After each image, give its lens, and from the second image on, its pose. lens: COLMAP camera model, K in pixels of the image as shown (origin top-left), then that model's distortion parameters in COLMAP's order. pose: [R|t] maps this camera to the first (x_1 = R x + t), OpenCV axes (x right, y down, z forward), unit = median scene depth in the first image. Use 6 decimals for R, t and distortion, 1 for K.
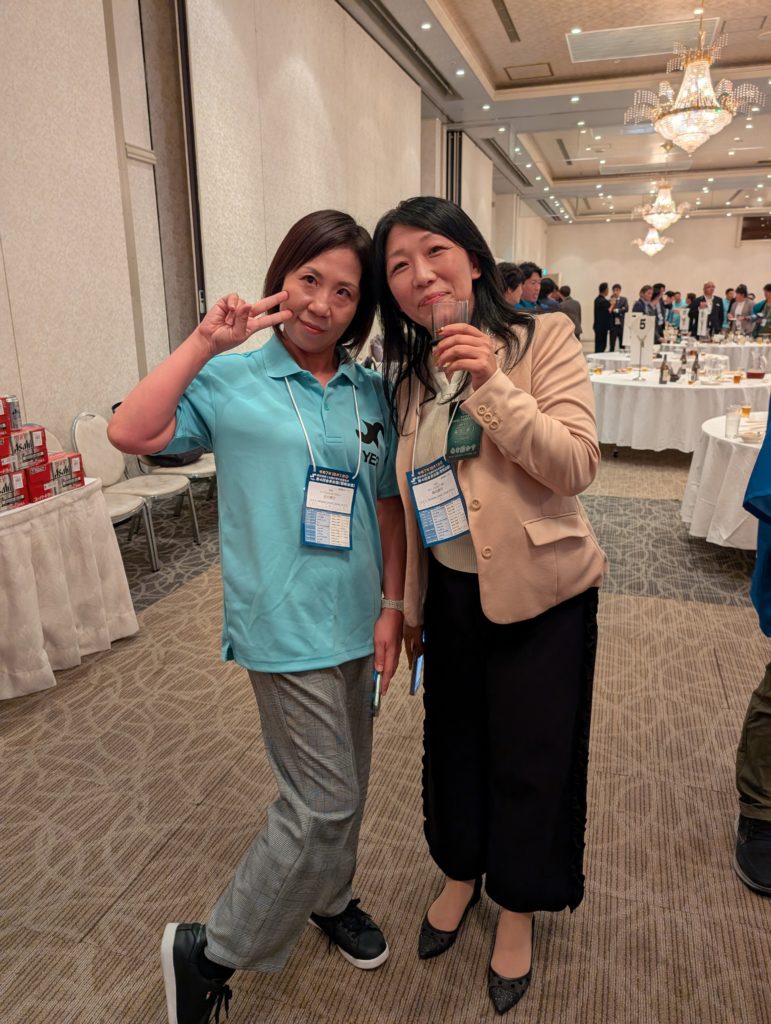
lens RADIAL K [[770.8, 0, 385.4], [0, 770.8, 536.7], [0, 0, 1]] dist [-0.004002, -0.008892]
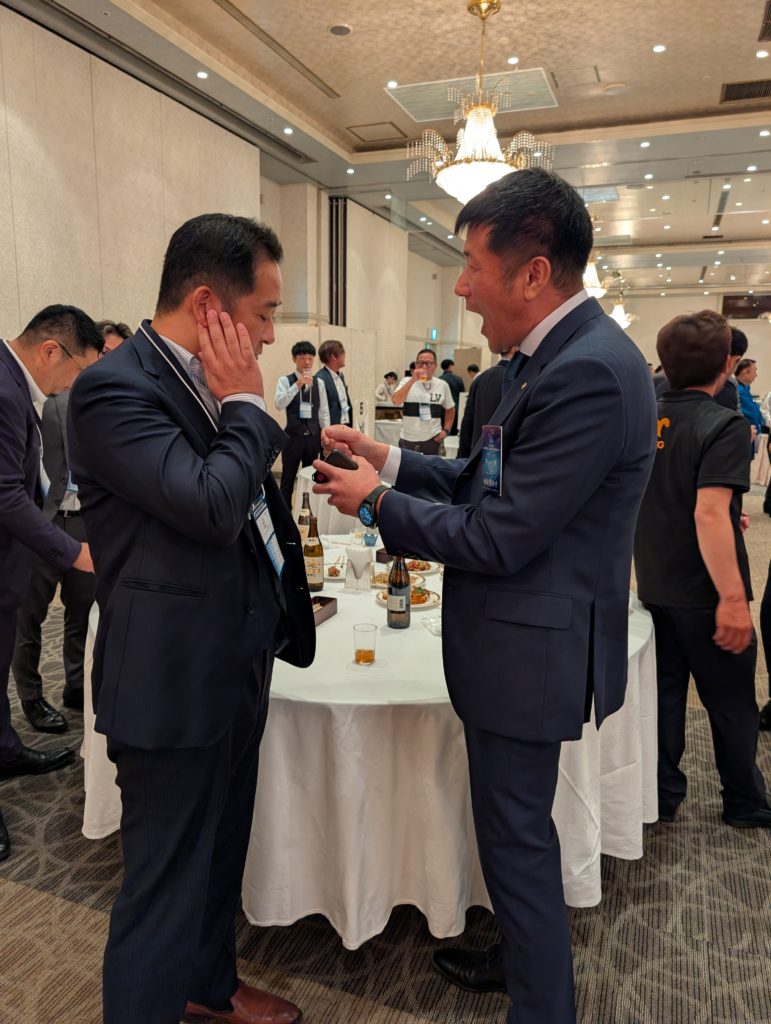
lens RADIAL K [[772.4, 0, 385.5], [0, 772.4, 512.0], [0, 0, 1]] dist [-0.004307, -0.004756]
pose [[0.998064, 0.036700, -0.050215, 0.271136], [-0.042185, 0.992707, -0.112935, -0.052586], [0.045704, 0.114834, 0.992333, 0.141601]]
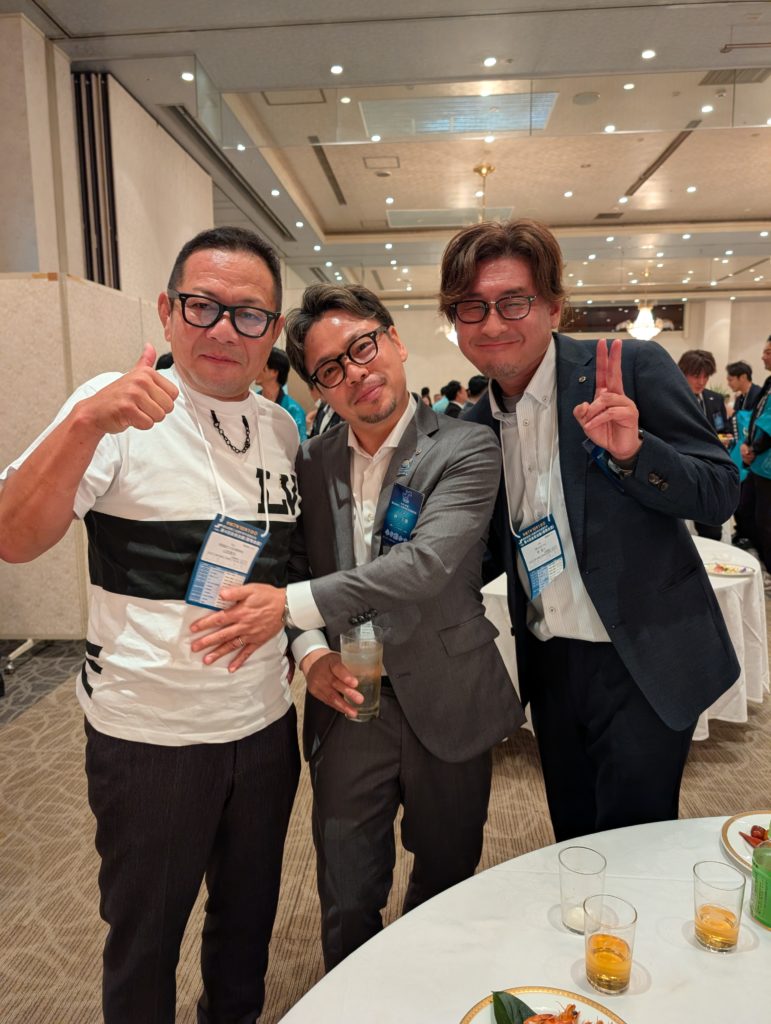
lens RADIAL K [[767.3, 0, 385.5], [0, 767.3, 512.0], [0, 0, 1]] dist [0.012673, -0.001613]
pose [[0.973038, -0.029098, 0.228803, 0.198908], [0.063786, 0.987269, -0.145708, -0.204660], [-0.221650, 0.156374, 0.962506, 0.672962]]
